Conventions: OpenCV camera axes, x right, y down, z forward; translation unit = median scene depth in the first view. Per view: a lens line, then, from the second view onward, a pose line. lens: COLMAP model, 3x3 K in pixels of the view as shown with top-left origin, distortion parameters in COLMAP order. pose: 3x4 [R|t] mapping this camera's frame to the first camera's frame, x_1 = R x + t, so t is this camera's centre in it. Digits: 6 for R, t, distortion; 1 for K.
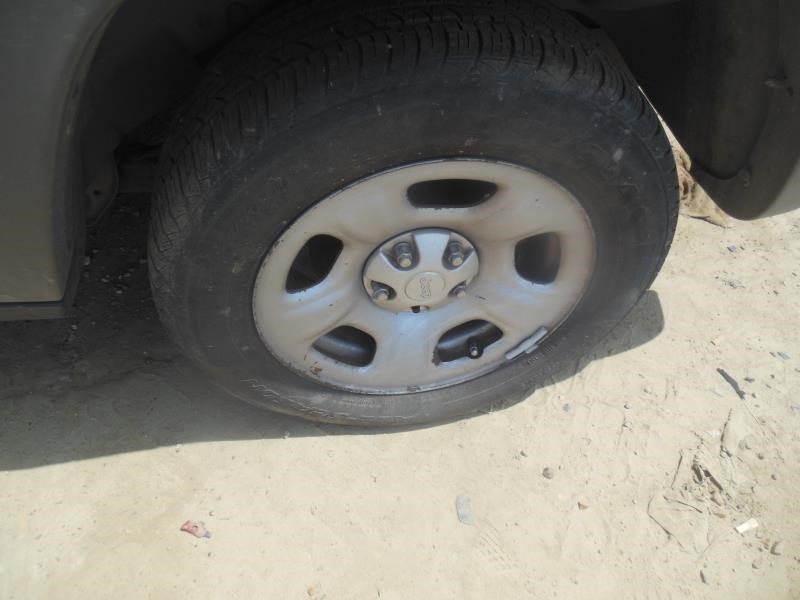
lens RADIAL K [[622.5, 0, 400.0], [0, 622.5, 300.0], [0, 0, 1]] dist [-0.057080, 0.088920]
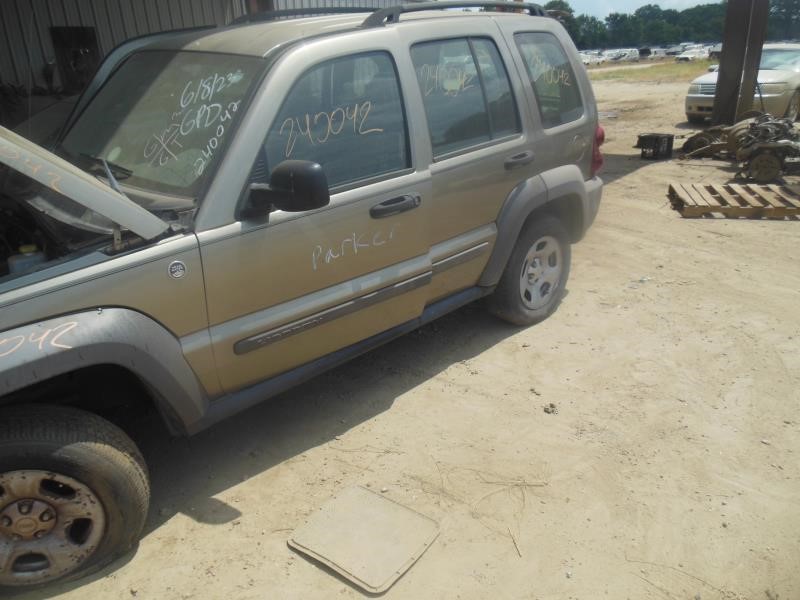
lens RADIAL K [[622.5, 0, 400.0], [0, 622.5, 300.0], [0, 0, 1]] dist [-0.057080, 0.088920]
pose [[0.824097, -0.314409, 0.471181, -2.780943], [0.489548, 0.813787, -0.313198, 0.994852], [-0.284969, 0.488771, 0.824558, -2.160855]]
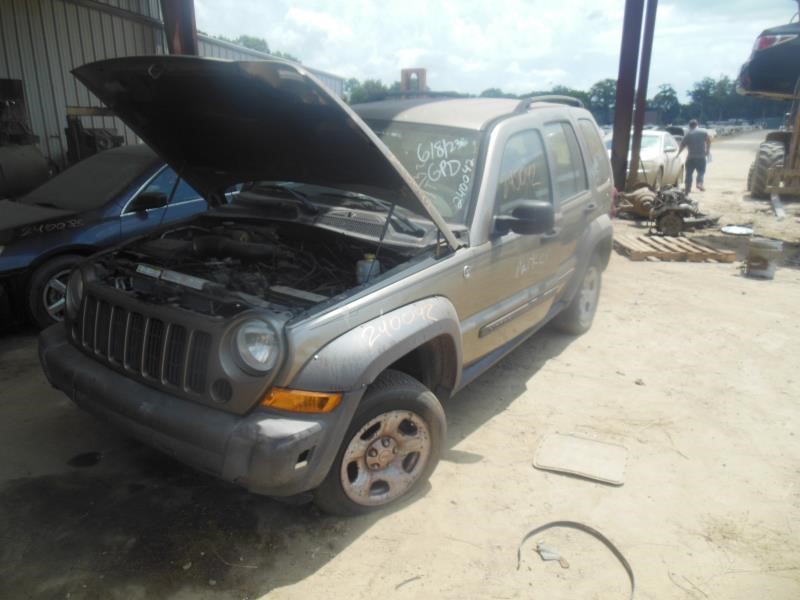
lens RADIAL K [[622.5, 0, 400.0], [0, 622.5, 300.0], [0, 0, 1]] dist [-0.057080, 0.088920]
pose [[0.685851, -0.275872, 0.673427, -4.898024], [0.576063, 0.771266, -0.270739, 0.572062], [-0.444702, 0.573623, 0.687893, -2.111985]]
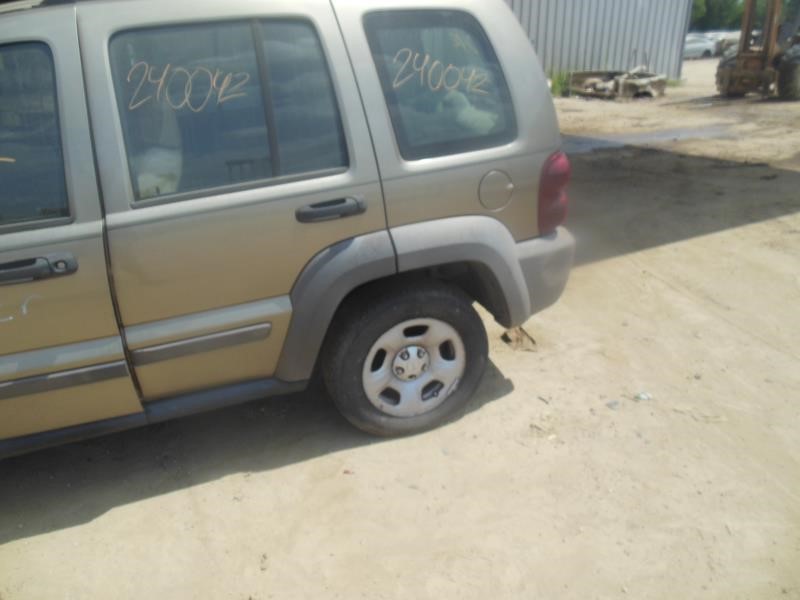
lens RADIAL K [[622.5, 0, 400.0], [0, 622.5, 300.0], [0, 0, 1]] dist [-0.057080, 0.088920]
pose [[0.977787, -0.173081, 0.118217, -0.311067], [0.206874, 0.887598, -0.411549, 0.884415], [-0.033698, 0.426864, 0.903688, -1.789772]]
